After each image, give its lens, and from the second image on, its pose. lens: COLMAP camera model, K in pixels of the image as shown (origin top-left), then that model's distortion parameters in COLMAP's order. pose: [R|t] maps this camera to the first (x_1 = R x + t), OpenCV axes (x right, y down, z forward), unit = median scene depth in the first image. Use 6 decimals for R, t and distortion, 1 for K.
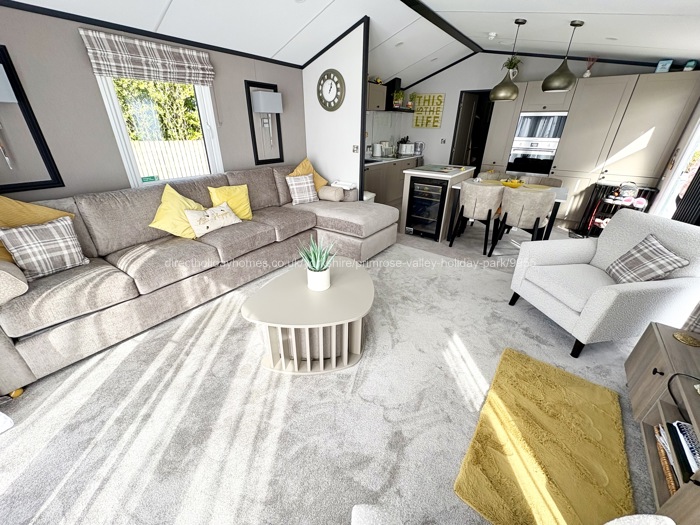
lens RADIAL K [[279.1, 0, 350.3], [0, 279.1, 261.0], [0, 0, 1]] dist [-0.000614, -0.000551]
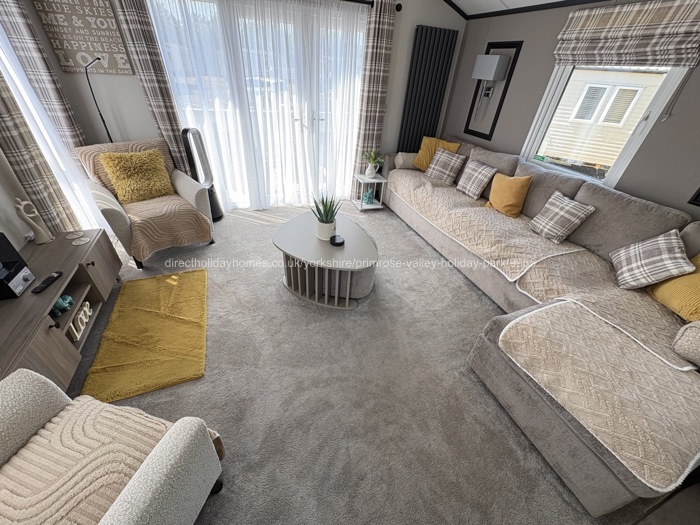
lens RADIAL K [[279.1, 0, 350.6], [0, 279.1, 263.0], [0, 0, 1]] dist [-0.000614, -0.000551]
pose [[-0.532456, 0.448103, -0.718119, 0.474466], [-0.430425, 0.587174, 0.685537, -0.395979], [0.728852, 0.674114, -0.119769, 0.734318]]
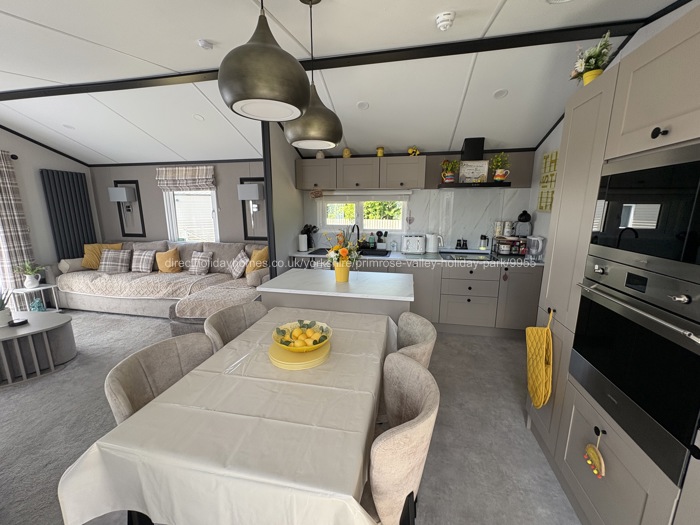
lens RADIAL K [[279.1, 0, 349.1], [0, 279.1, 262.3], [0, 0, 1]] dist [-0.000614, -0.000551]
pose [[0.424068, 0.164726, -0.890524, 1.022683], [-0.389829, 0.920760, -0.015318, -0.449001], [0.817435, 0.353648, 0.454679, 0.929516]]
